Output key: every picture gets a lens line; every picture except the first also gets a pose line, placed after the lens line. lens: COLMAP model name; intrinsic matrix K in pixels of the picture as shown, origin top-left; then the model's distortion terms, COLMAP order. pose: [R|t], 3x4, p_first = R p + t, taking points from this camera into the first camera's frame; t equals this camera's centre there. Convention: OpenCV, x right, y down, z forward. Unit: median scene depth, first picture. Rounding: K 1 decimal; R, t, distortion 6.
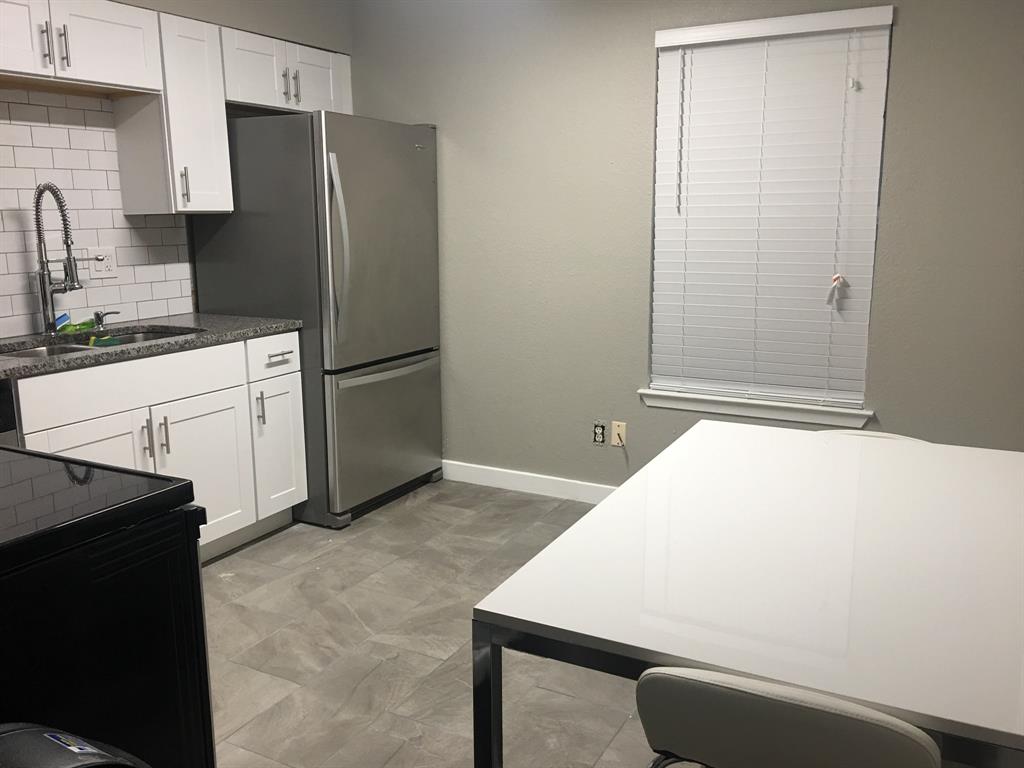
lens RADIAL K [[861.2, 0, 511.5], [0, 861.2, 384.9], [0, 0, 1]] dist [-0.006884, -0.000570]
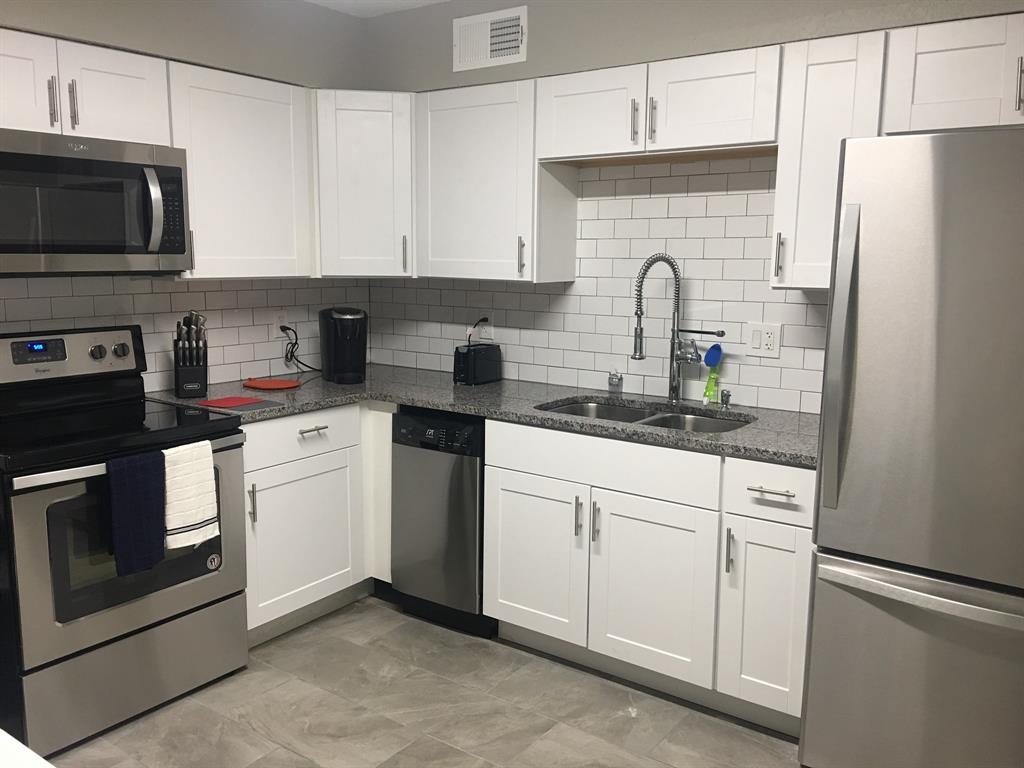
lens RADIAL K [[861.2, 0, 511.0], [0, 861.2, 382.1], [0, 0, 1]] dist [-0.006884, -0.000570]
pose [[-0.132152, 0.148693, -0.980013, 0.478343], [-0.205999, 0.962979, 0.173887, -0.220395], [0.969588, 0.224861, -0.096629, 0.925191]]
